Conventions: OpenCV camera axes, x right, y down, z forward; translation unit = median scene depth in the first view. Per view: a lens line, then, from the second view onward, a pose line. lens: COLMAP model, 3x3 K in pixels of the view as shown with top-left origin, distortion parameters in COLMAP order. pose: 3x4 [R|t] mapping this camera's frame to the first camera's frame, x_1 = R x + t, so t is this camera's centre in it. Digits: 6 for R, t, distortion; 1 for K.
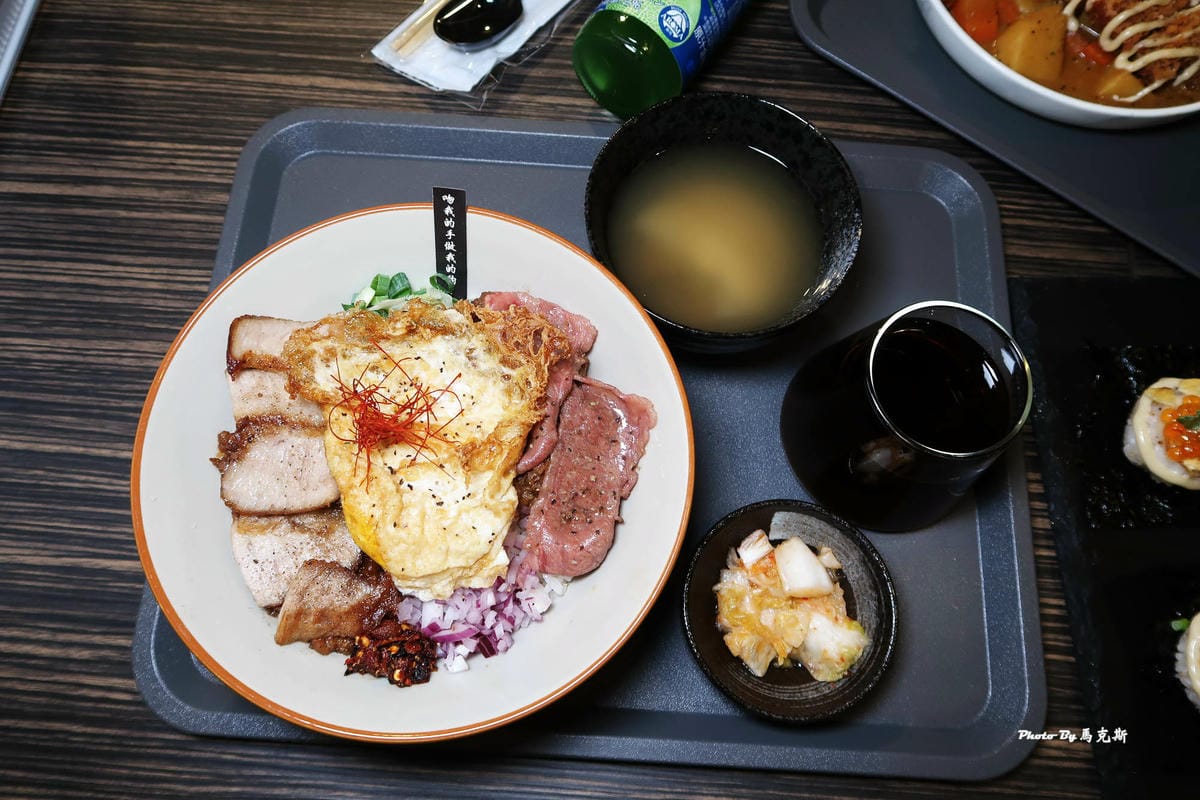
lens RADIAL K [[839.4, 0, 596.9], [0, 839.4, 395.0], [0, 0, 1]] dist [-0.006241, -0.001519]
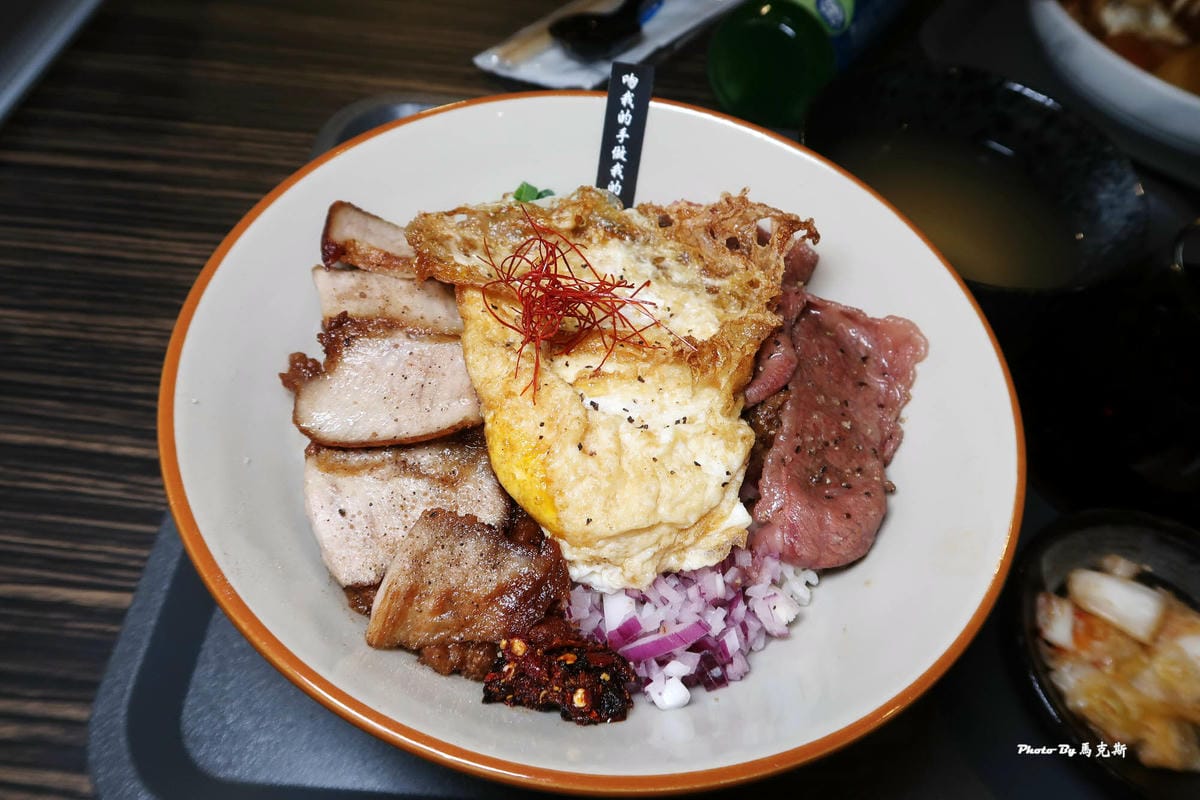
lens RADIAL K [[824.3, 0, 595.4], [0, 824.3, 395.6], [0, 0, 1]] dist [-0.012406, 0.000800]
pose [[0.998442, 0.035162, 0.043331, -0.232999], [-0.021178, 0.957175, -0.288733, 0.268269], [-0.051628, 0.287366, 0.956428, 0.357601]]
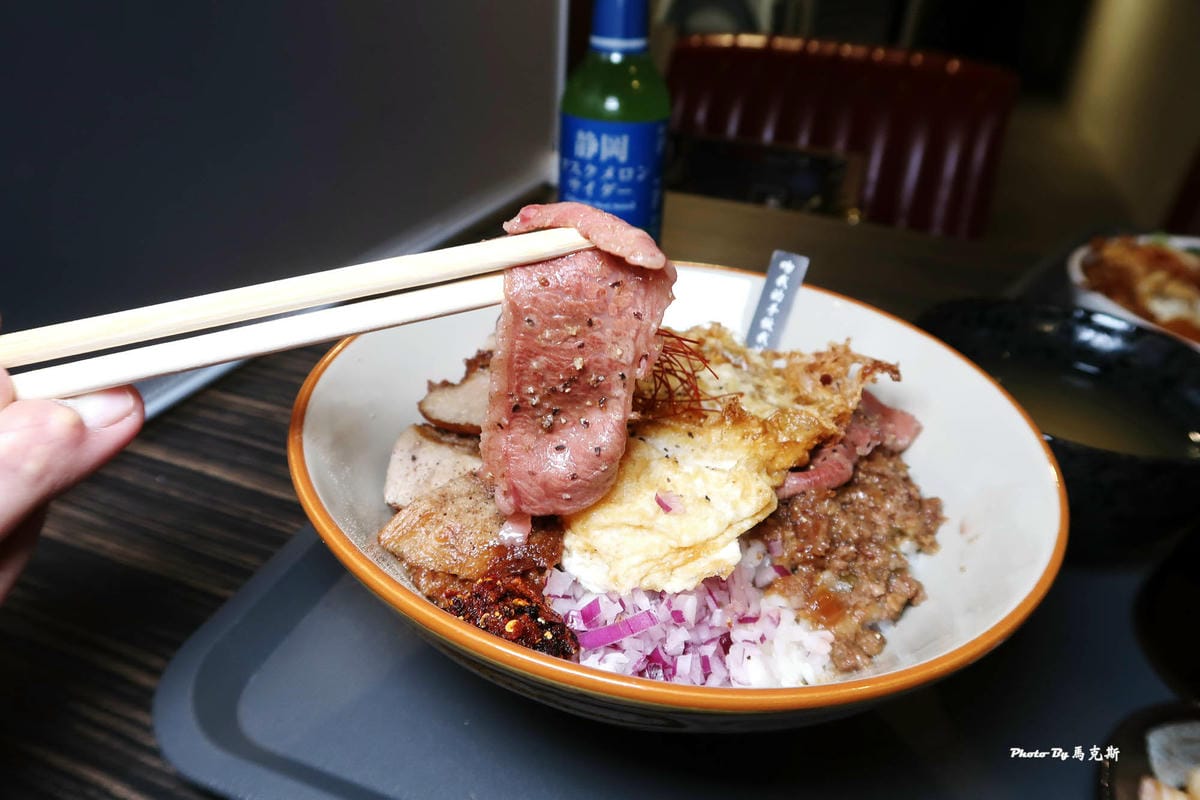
lens RADIAL K [[824.3, 0, 595.4], [0, 824.3, 395.6], [0, 0, 1]] dist [-0.012406, 0.000800]
pose [[0.901893, 0.244489, -0.356110, -0.008691], [-0.418369, 0.699581, -0.579270, 0.485762], [0.107502, 0.671425, 0.733234, 0.406732]]
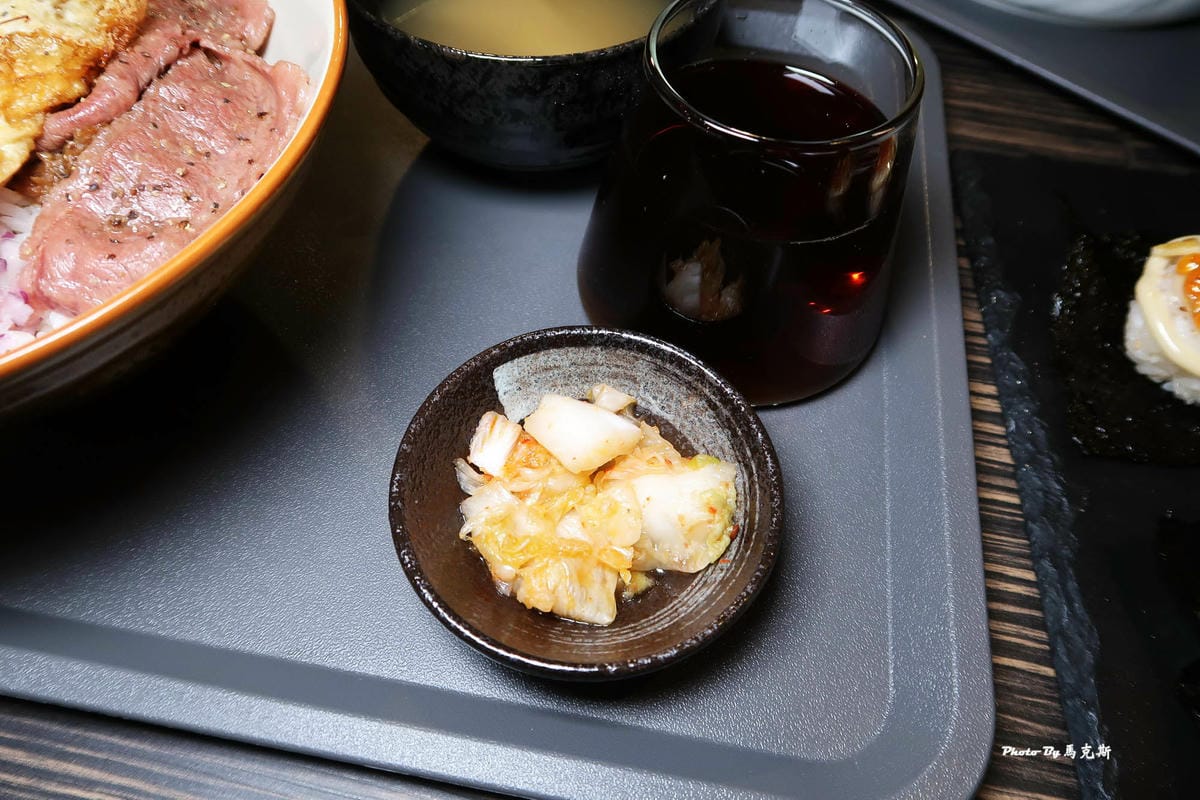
lens RADIAL K [[824.3, 0, 595.4], [0, 824.3, 395.6], [0, 0, 1]] dist [-0.012406, 0.000800]
pose [[0.993467, 0.099650, -0.055624, 0.324801], [-0.110742, 0.959536, -0.258895, 0.358523], [0.027574, 0.263363, 0.964303, 0.485763]]
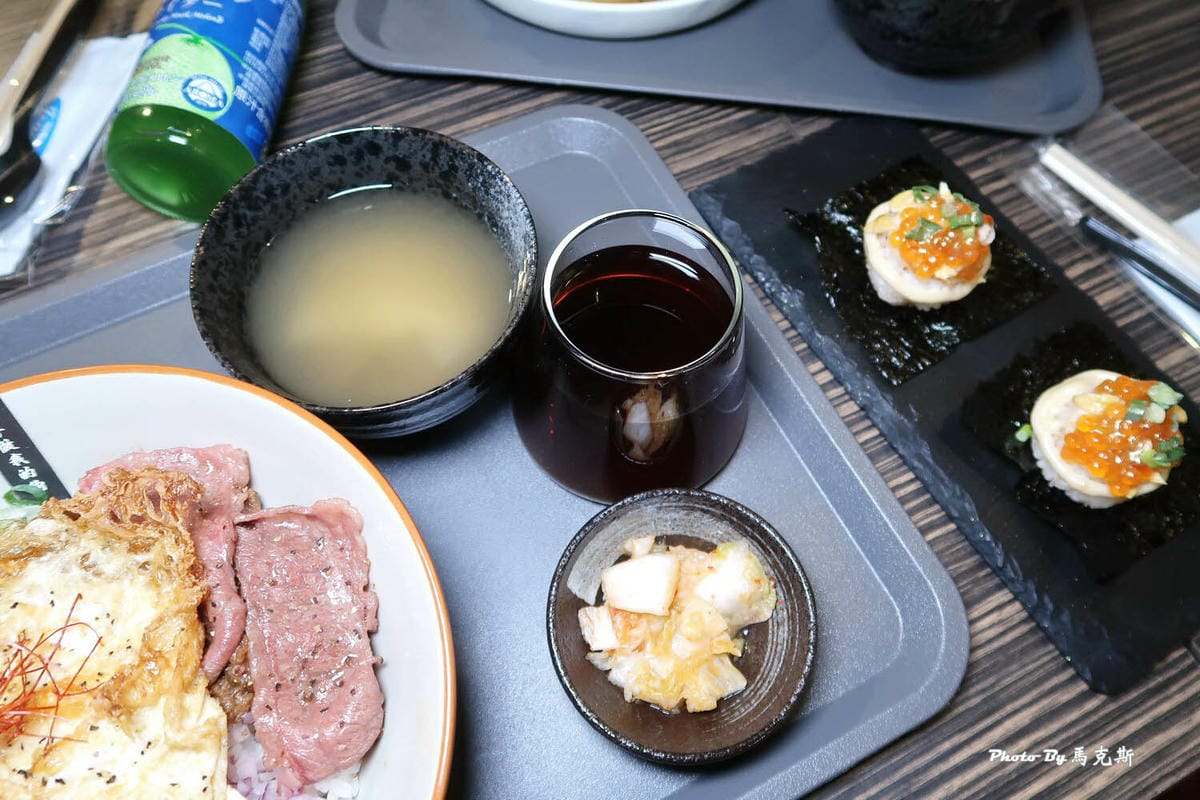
lens RADIAL K [[839.4, 0, 596.9], [0, 839.4, 395.0], [0, 0, 1]] dist [-0.006241, -0.001519]
pose [[0.860809, -0.459469, 0.218851, 0.135907], [0.482923, 0.873145, -0.066355, 0.085311], [-0.160600, 0.162807, 0.973500, 0.209385]]
